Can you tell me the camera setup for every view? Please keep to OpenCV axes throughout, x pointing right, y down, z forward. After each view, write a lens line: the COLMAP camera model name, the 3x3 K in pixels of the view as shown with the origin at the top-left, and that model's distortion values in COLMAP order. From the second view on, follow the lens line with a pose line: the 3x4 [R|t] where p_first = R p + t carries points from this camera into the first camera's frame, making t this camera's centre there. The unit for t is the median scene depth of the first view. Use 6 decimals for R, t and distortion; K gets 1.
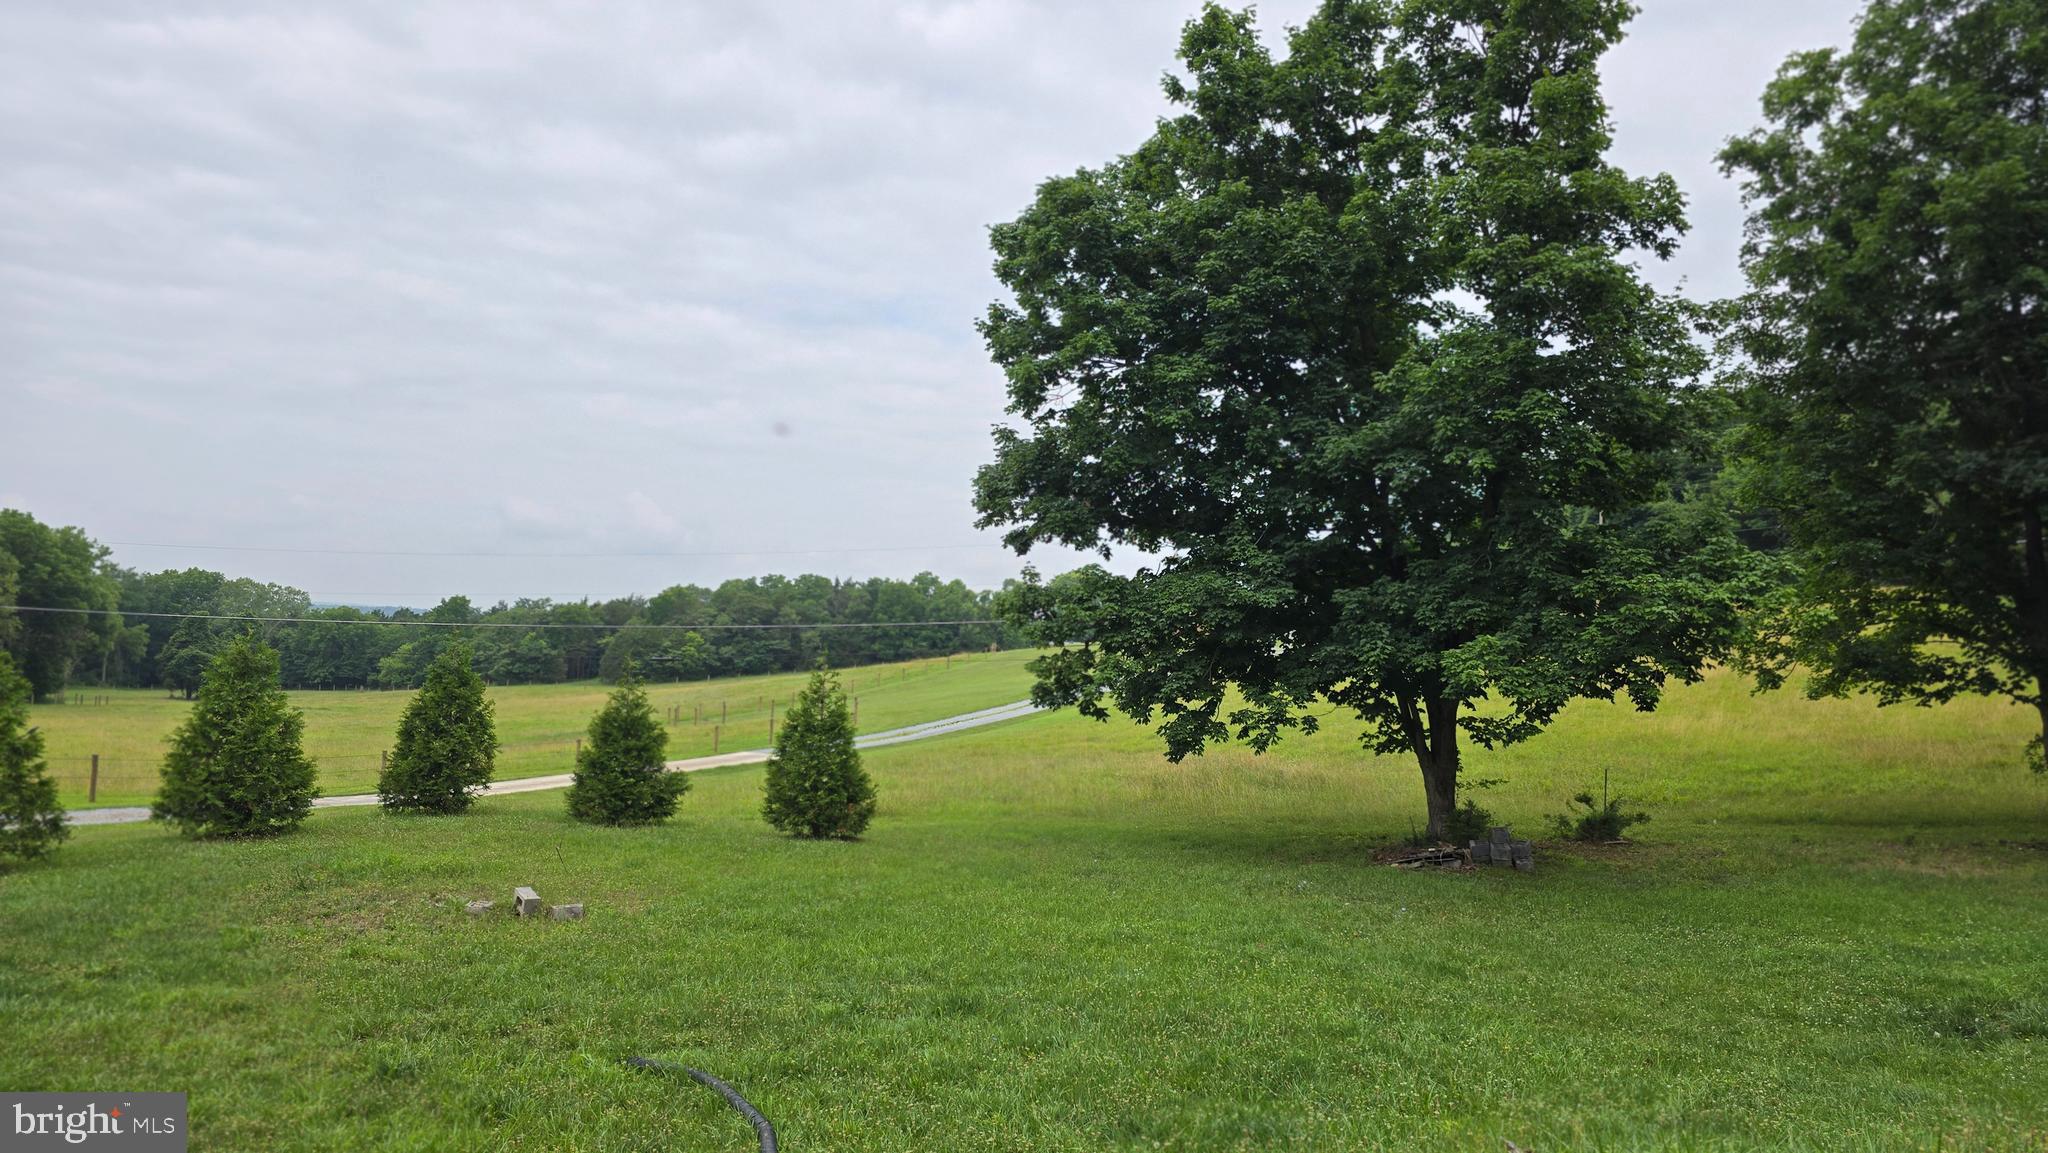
lens RADIAL K [[1377.1, 0, 1016.6], [0, 1377.1, 588.8], [0, 0, 1]] dist [0.076161, -0.068378]
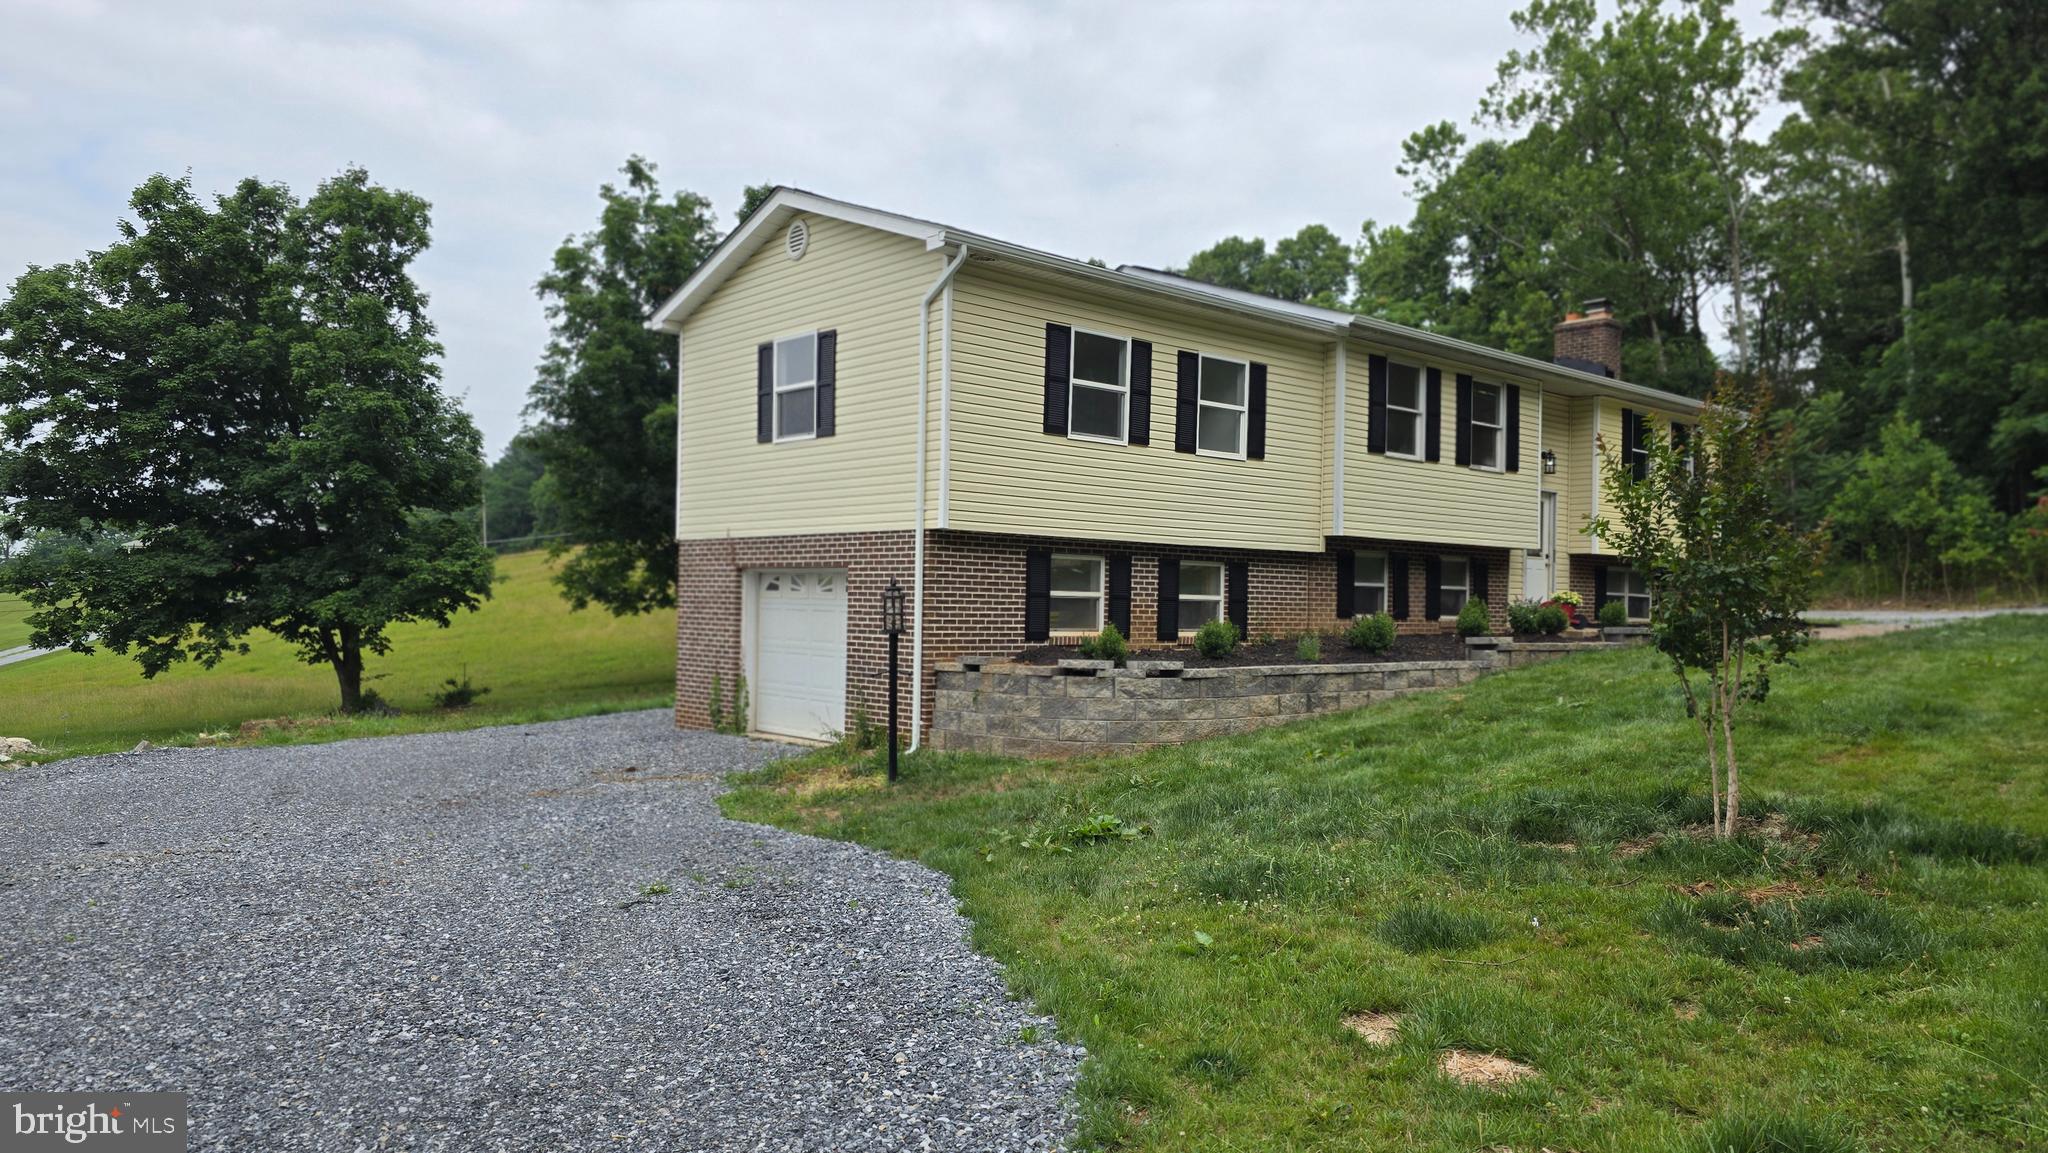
lens RADIAL K [[1377.1, 0, 1016.6], [0, 1377.1, 588.8], [0, 0, 1]] dist [0.076161, -0.068378]
pose [[0.805325, -0.036056, 0.591736, -0.023025], [0.003119, 0.998393, 0.056590, -0.049810], [-0.592825, -0.043728, 0.804143, -0.704264]]
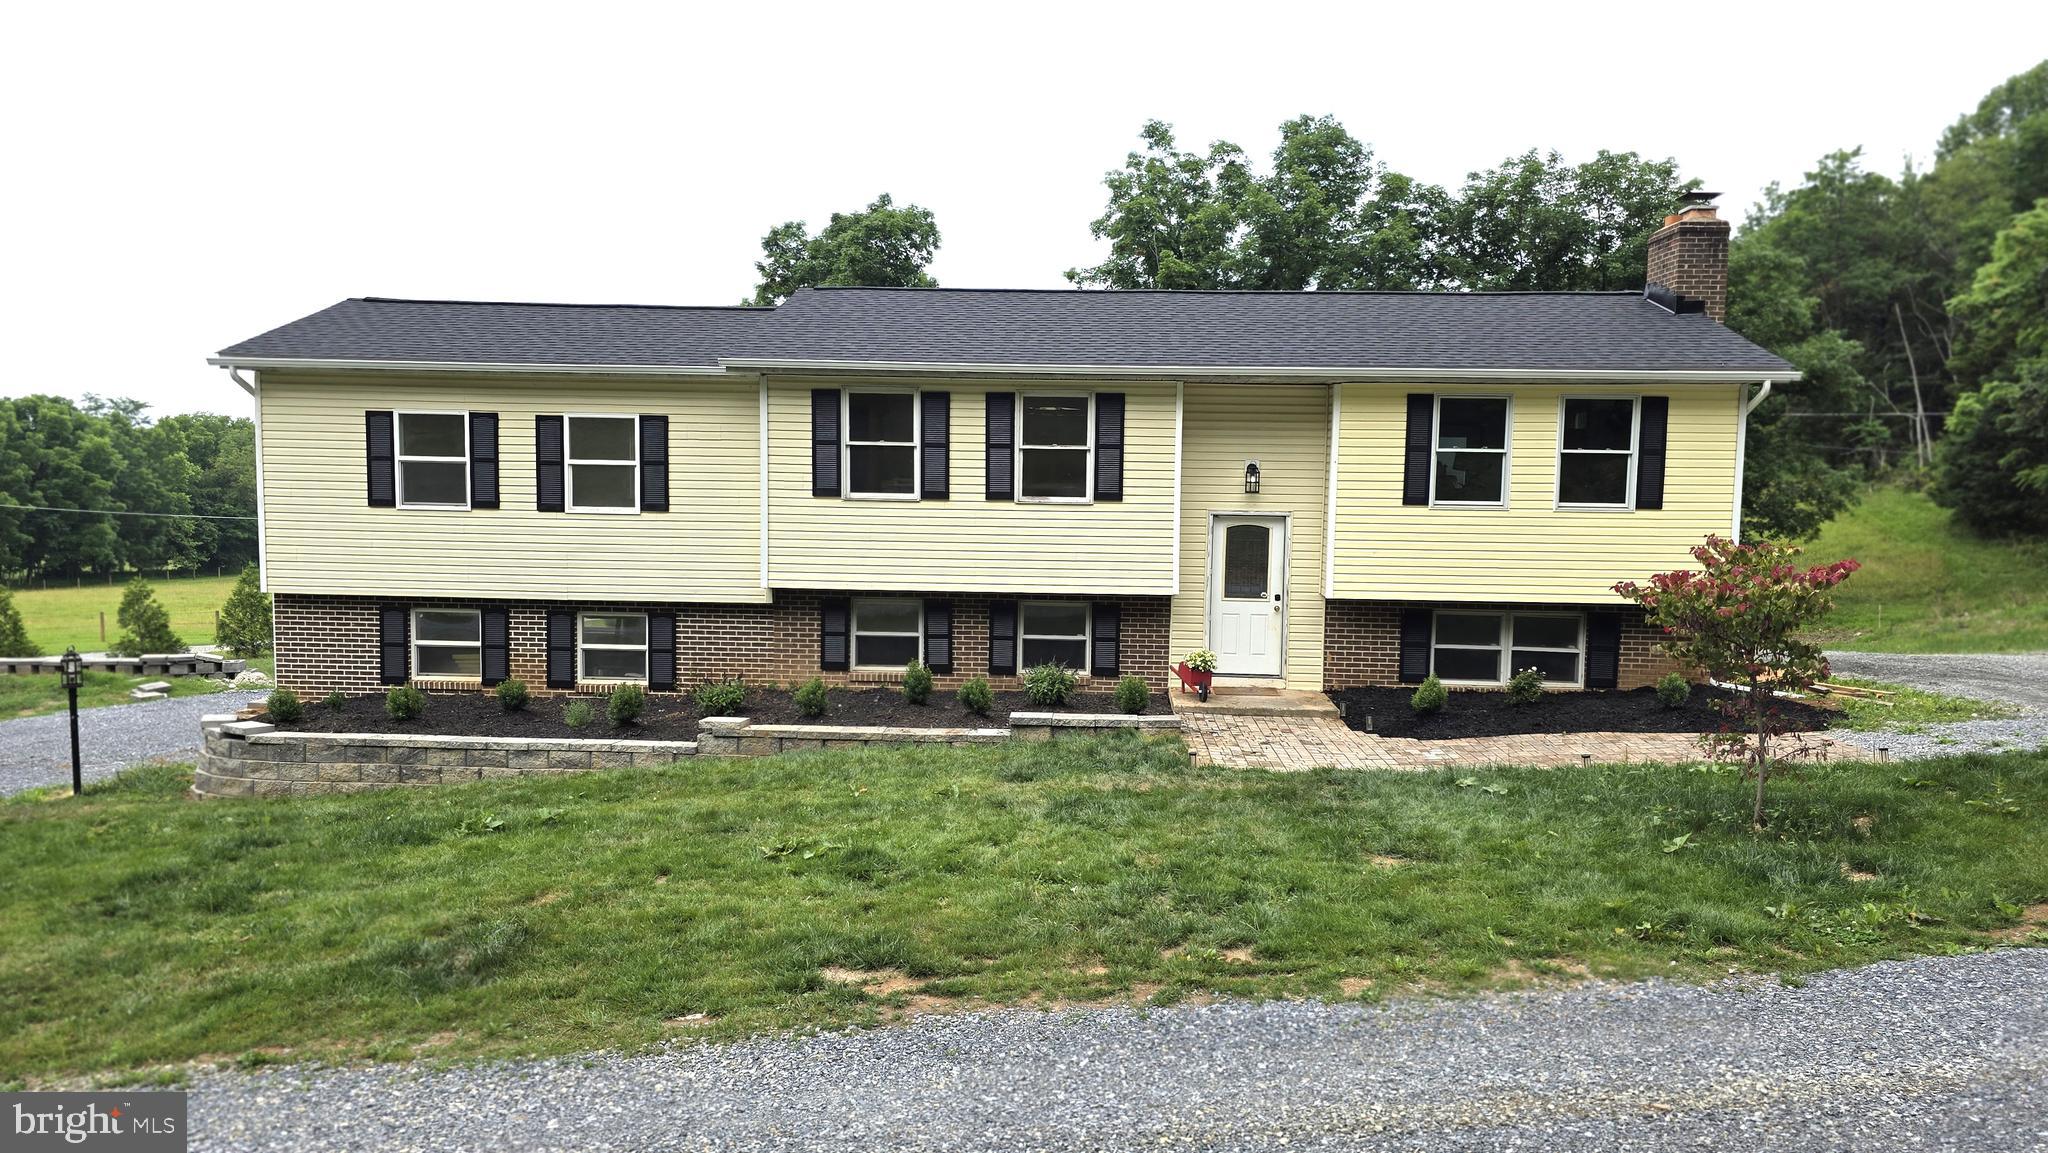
lens RADIAL K [[1387.4, 0, 1024.0], [0, 1387.4, 576.5], [0, 0, 1]] dist [0.094782, -0.068347]
pose [[0.988507, -0.028505, -0.148465, 0.681502], [0.044678, 0.993280, 0.106763, -0.102703], [0.144424, -0.112169, 0.983138, -0.856930]]
